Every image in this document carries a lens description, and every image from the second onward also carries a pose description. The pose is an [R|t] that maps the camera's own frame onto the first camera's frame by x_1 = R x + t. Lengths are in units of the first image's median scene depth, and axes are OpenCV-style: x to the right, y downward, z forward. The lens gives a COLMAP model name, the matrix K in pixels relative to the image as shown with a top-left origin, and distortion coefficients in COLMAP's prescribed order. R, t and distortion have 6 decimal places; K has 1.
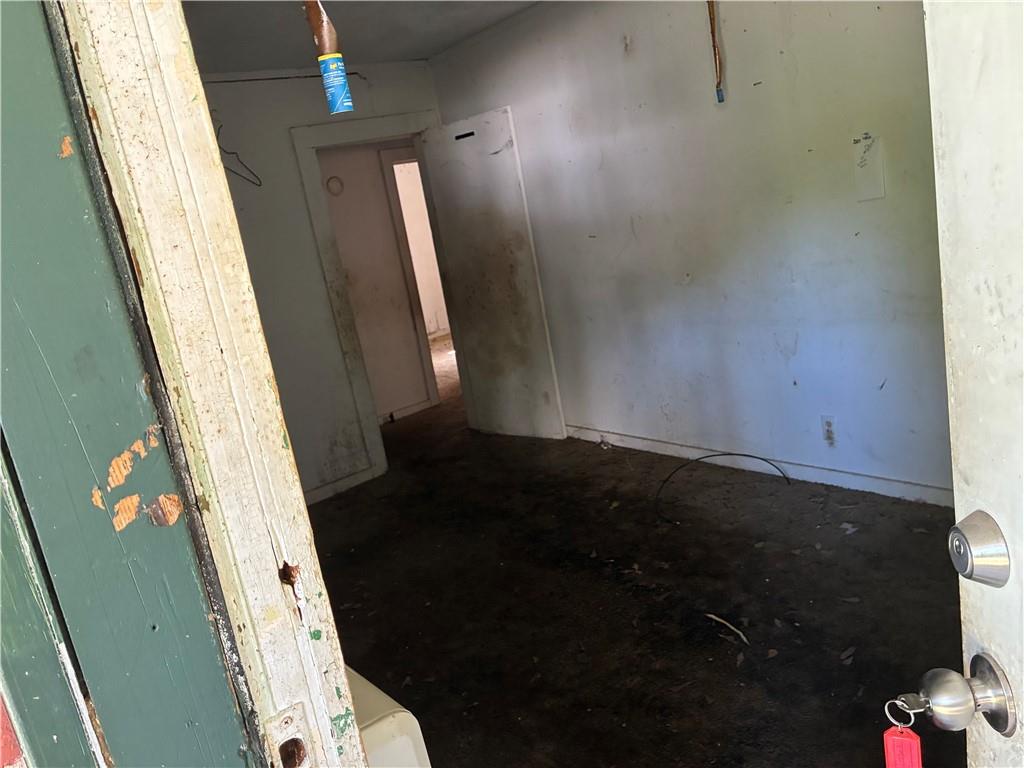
lens RADIAL K [[784.8, 0, 512.0], [0, 784.8, 384.0], [0, 0, 1]] dist [0.044294, -0.057378]
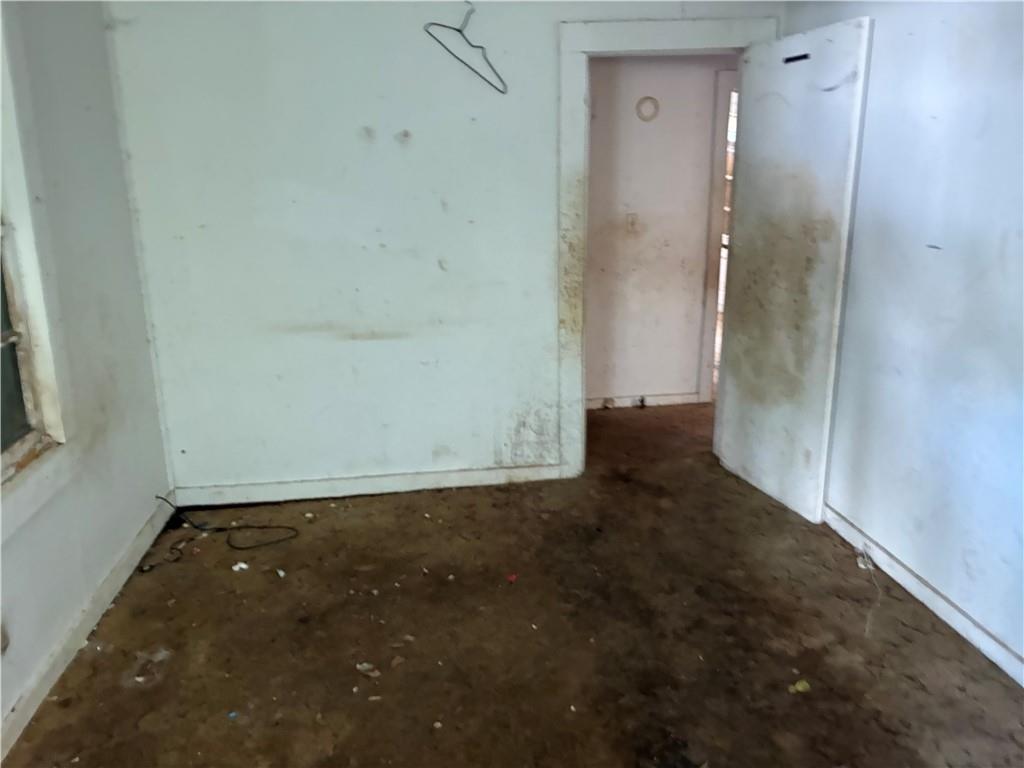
lens RADIAL K [[793.0, 0, 510.8], [0, 793.0, 372.4], [0, 0, 1]] dist [0.042726, -0.047708]
pose [[0.851446, 0.286951, -0.438975, 0.229274], [-0.252380, 0.957929, 0.136661, -0.177935], [0.459722, -0.005570, 0.888045, 0.551492]]
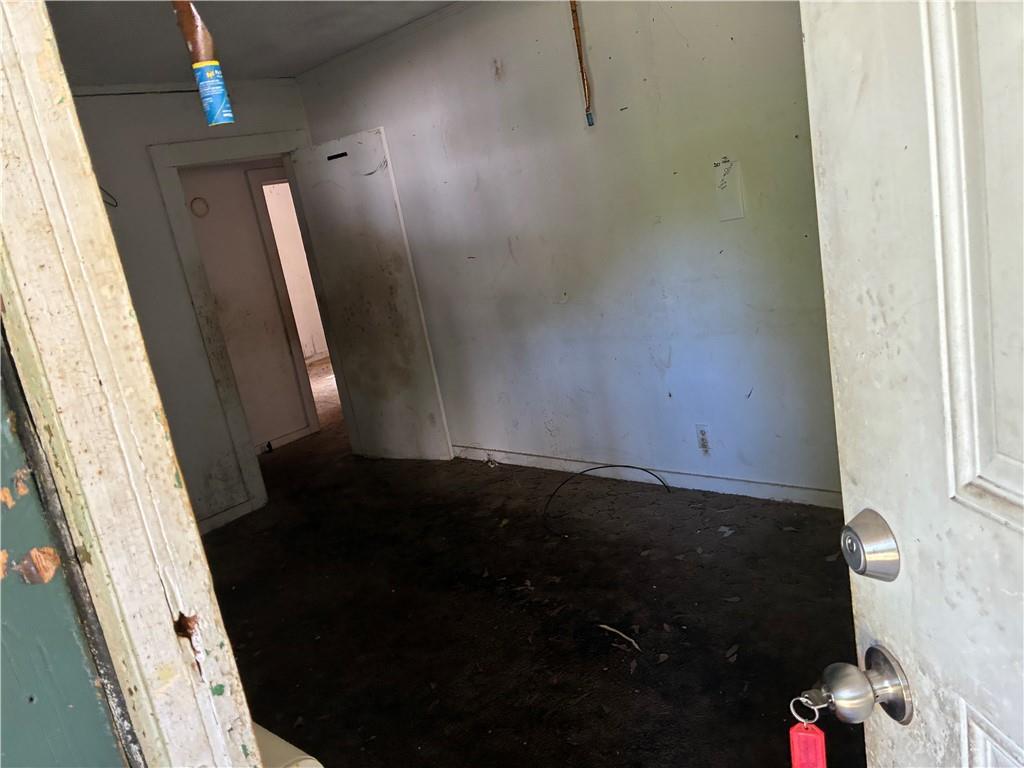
lens RADIAL K [[782.5, 0, 512.7], [0, 782.5, 391.7], [0, 0, 1]] dist [0.050536, -0.061002]
pose [[0.987910, -0.036839, 0.150590, -0.006010], [0.039248, 0.999144, -0.013054, -0.000227], [-0.149981, 0.018807, 0.988510, 0.006589]]
